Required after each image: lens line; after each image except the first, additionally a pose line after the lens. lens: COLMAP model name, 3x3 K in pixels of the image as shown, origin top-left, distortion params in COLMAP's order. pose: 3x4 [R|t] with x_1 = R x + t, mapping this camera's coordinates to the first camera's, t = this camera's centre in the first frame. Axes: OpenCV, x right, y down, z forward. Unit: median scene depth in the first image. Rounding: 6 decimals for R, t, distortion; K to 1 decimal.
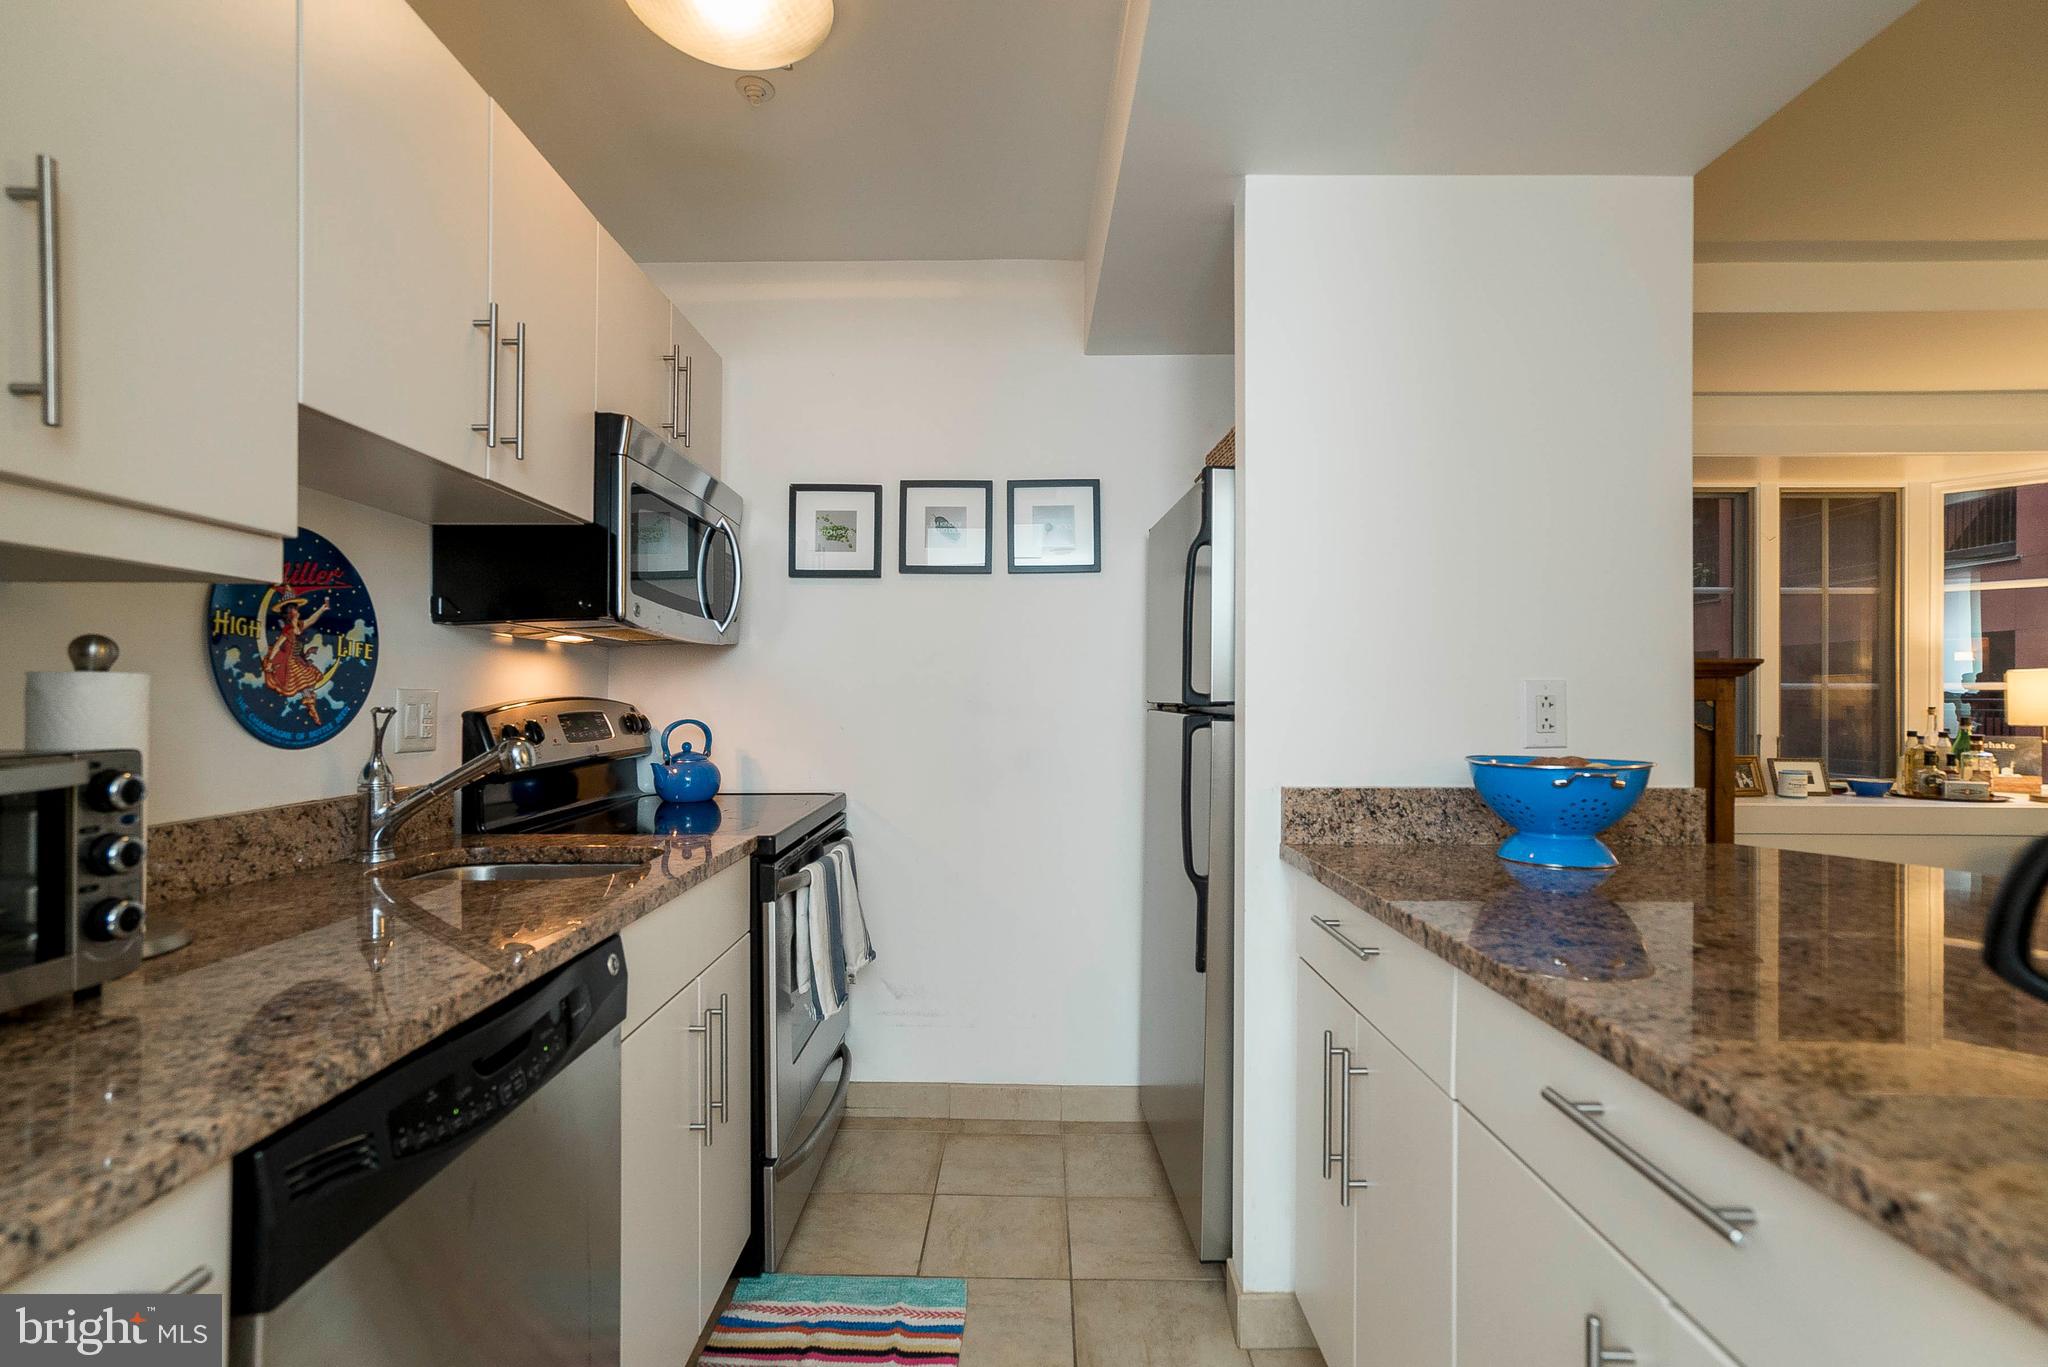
lens RADIAL K [[941.7, 0, 1015.5], [0, 941.7, 697.8], [0, 0, 1]] dist [-0.040073, 0.037793]
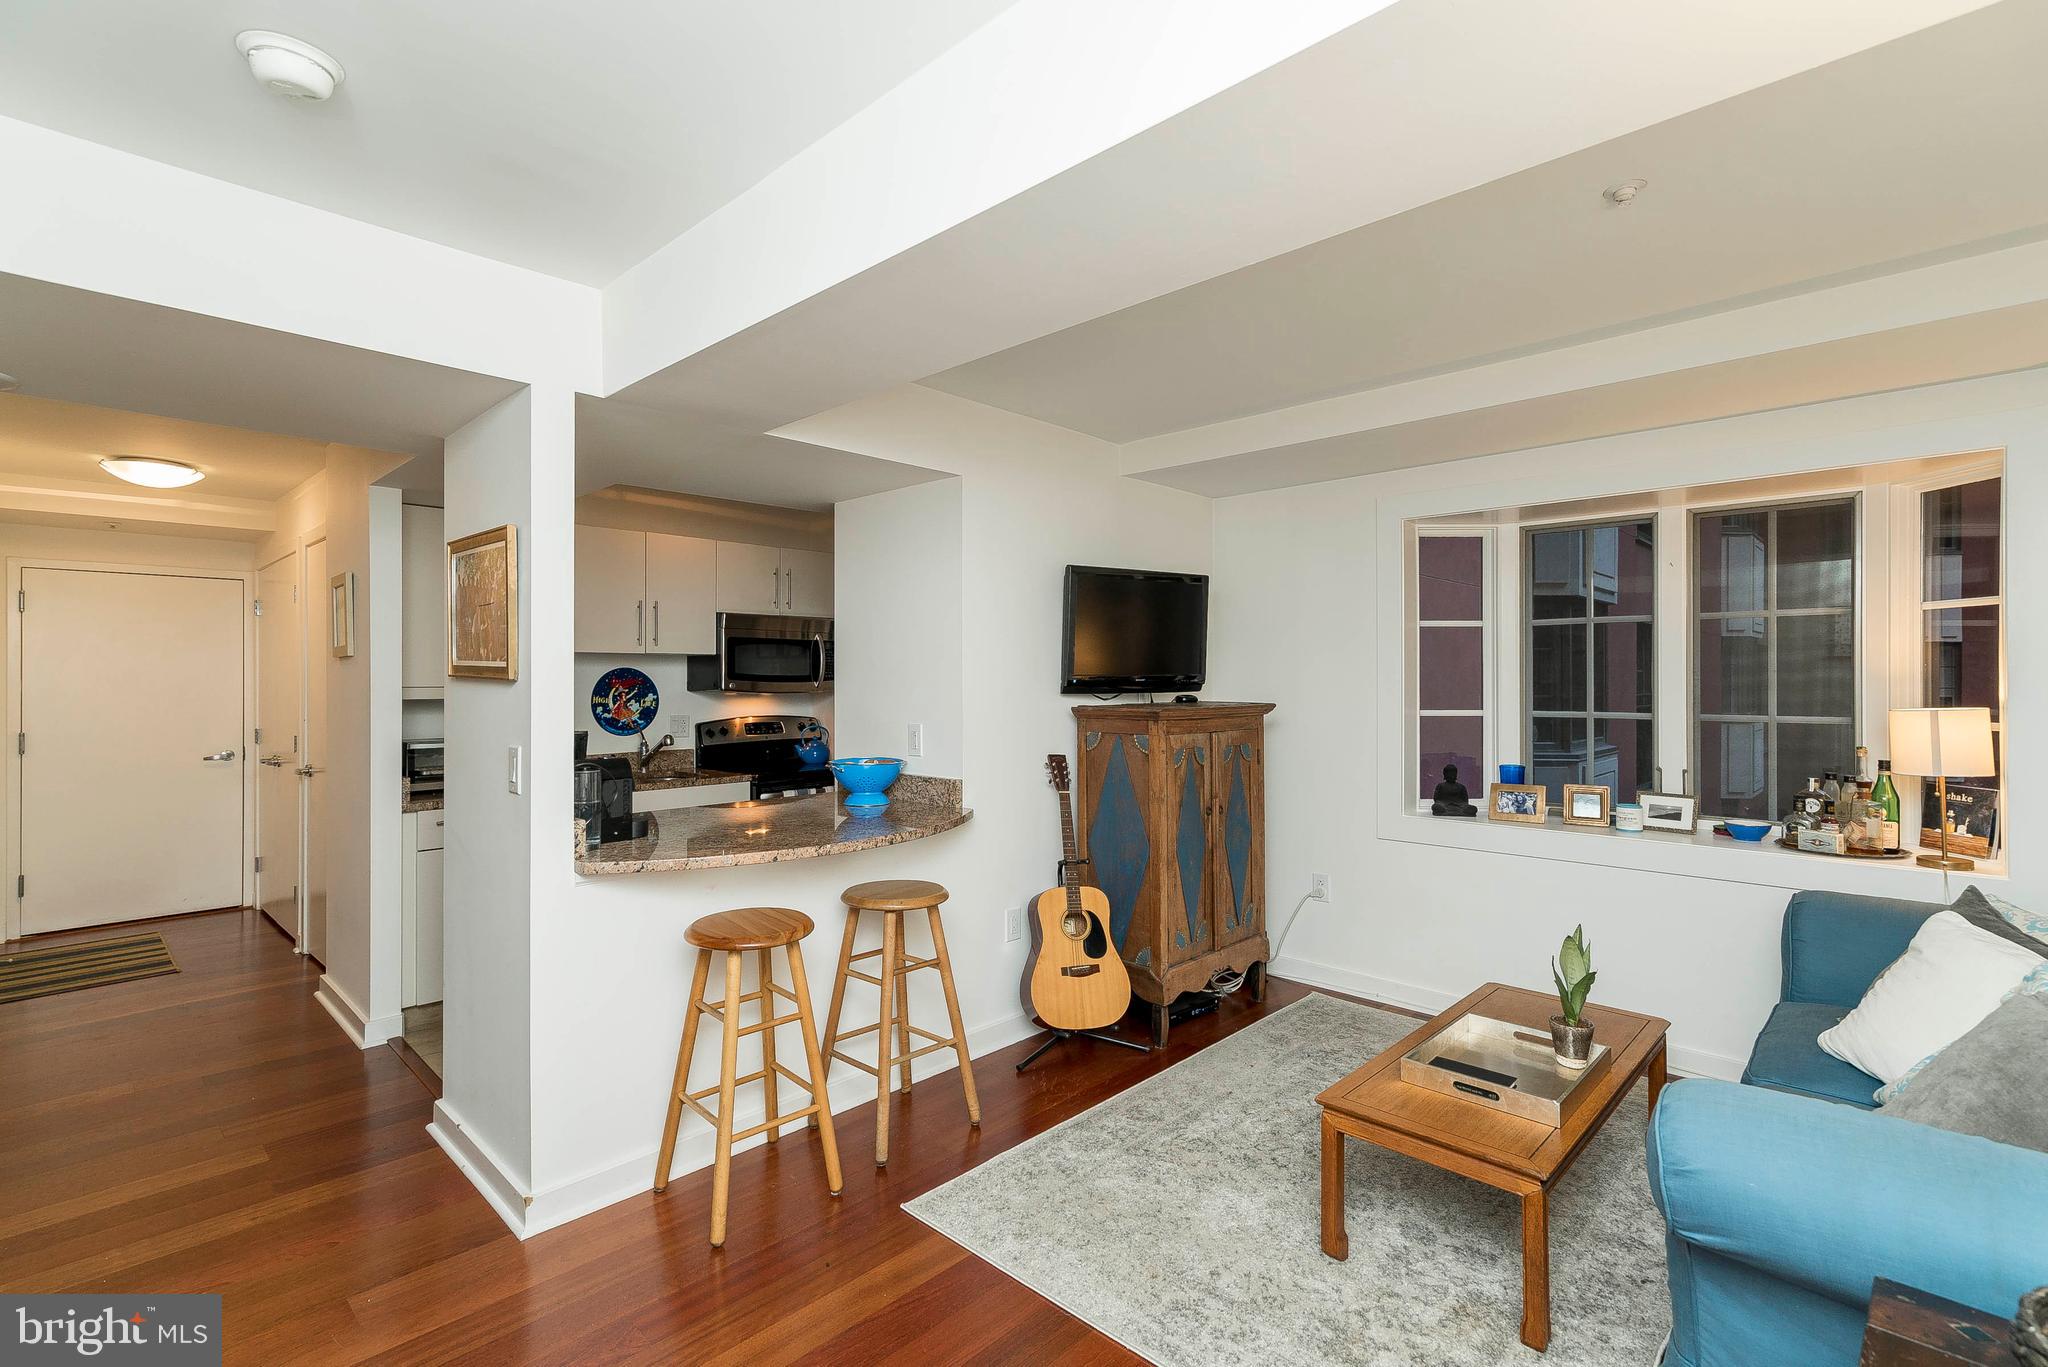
lens RADIAL K [[949.1, 0, 1024.0], [0, 949.1, 683.5], [0, 0, 1]] dist [0.029164, -0.000352]
pose [[0.722249, -0.000771, -0.691633, 2.279139], [0.003853, 0.999988, 0.002909, -0.118586], [0.691623, -0.004766, 0.722243, -0.394977]]
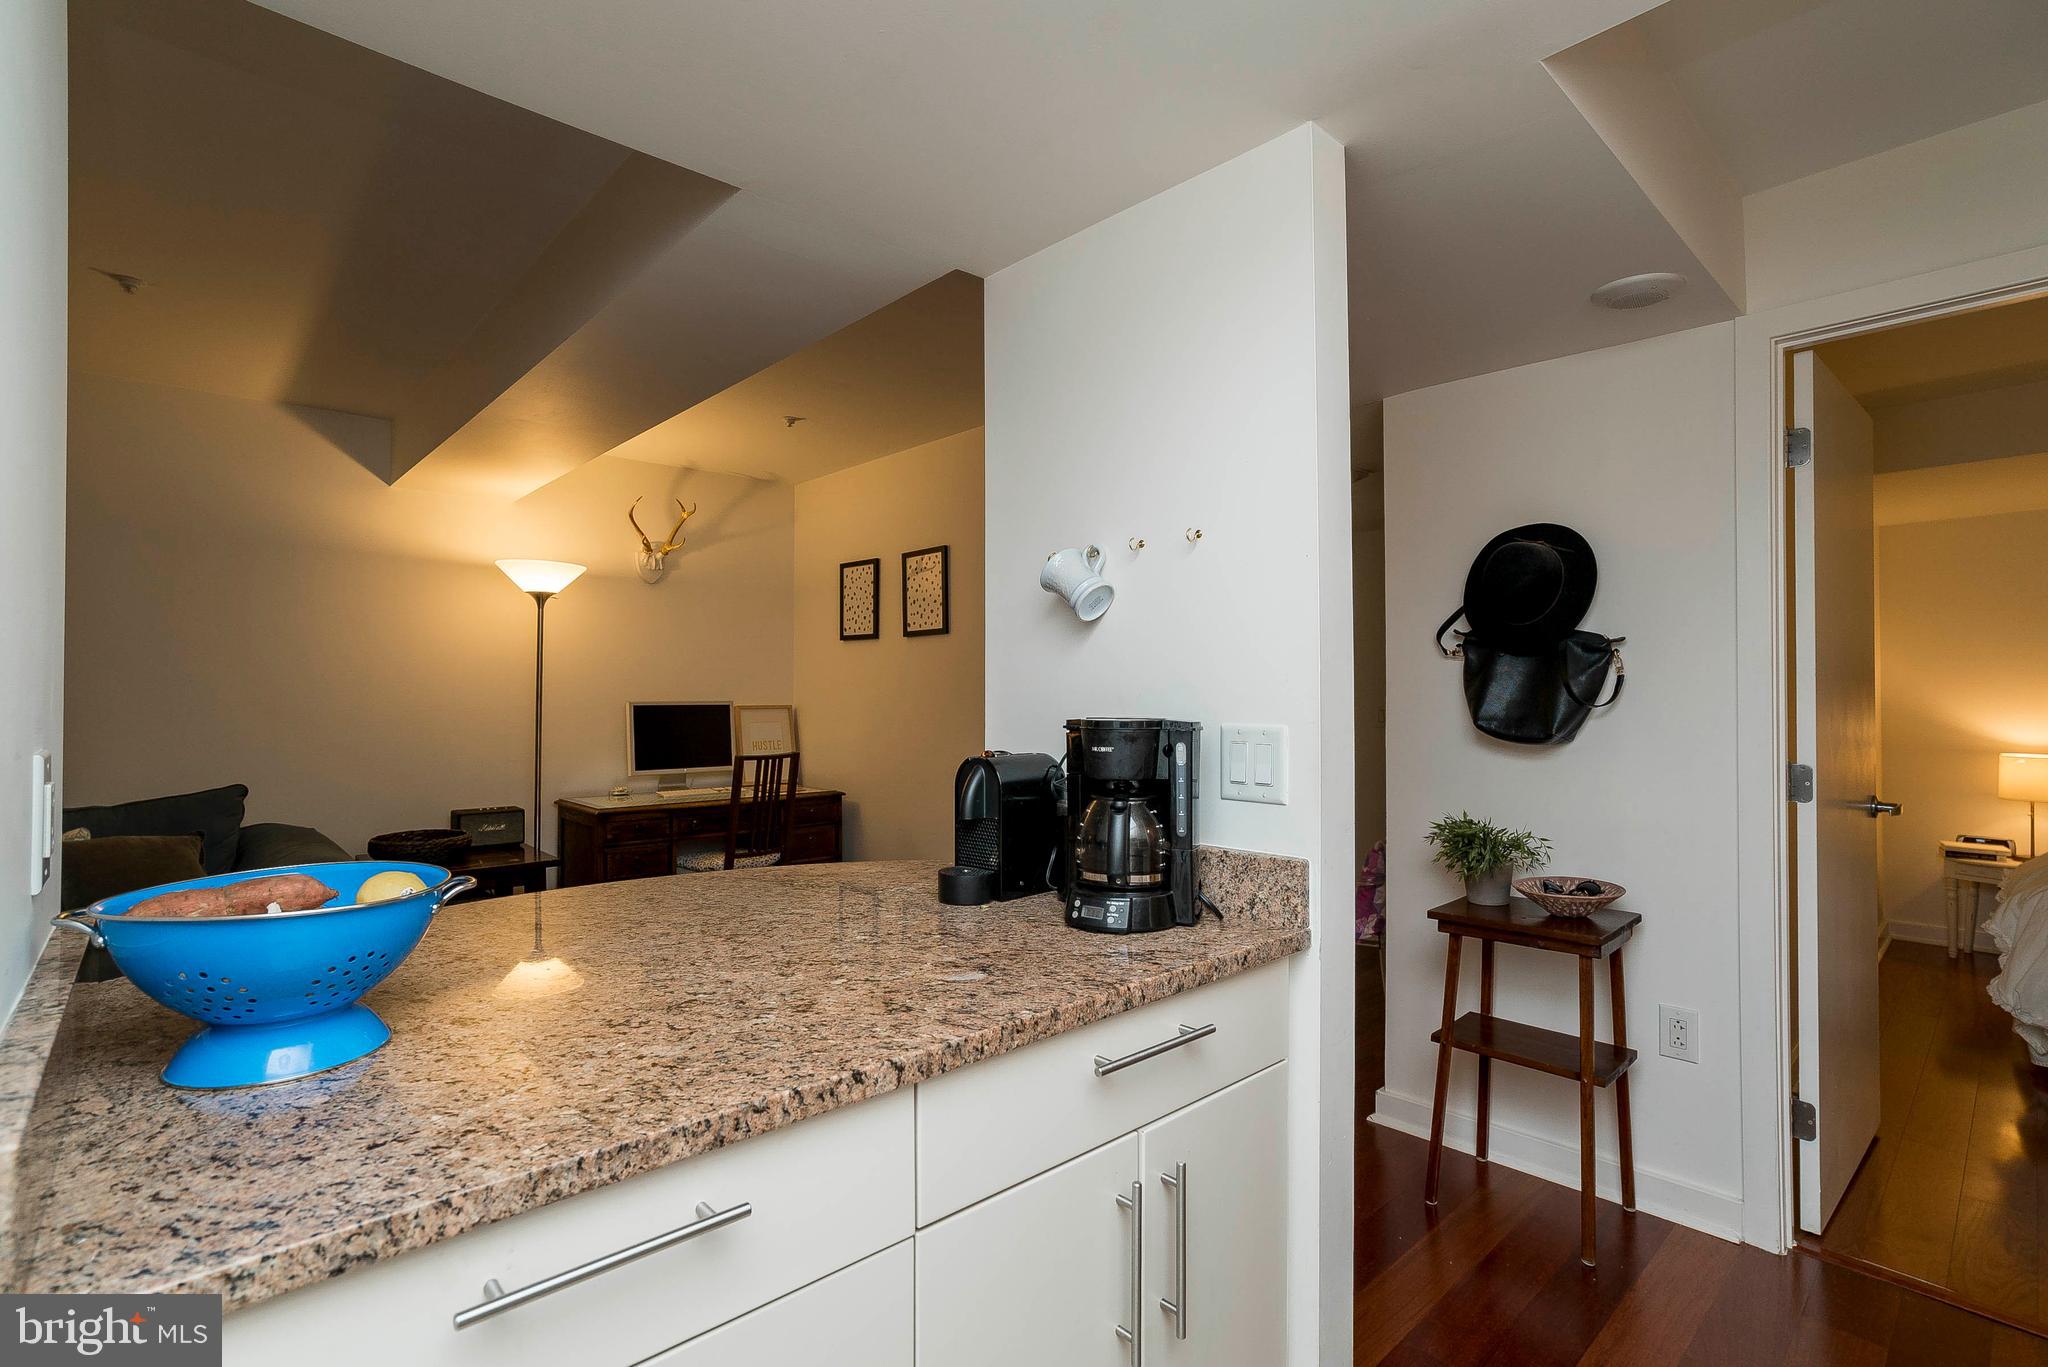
lens RADIAL K [[955.9, 0, 1024.0], [0, 955.9, 683.5], [0, 0, 1]] dist [-0.048444, 0.027924]
pose [[-0.680468, 0.004784, 0.732762, -0.163855], [-0.001818, 0.999965, -0.008217, -0.053723], [-0.732776, -0.006924, -0.680435, 0.958793]]
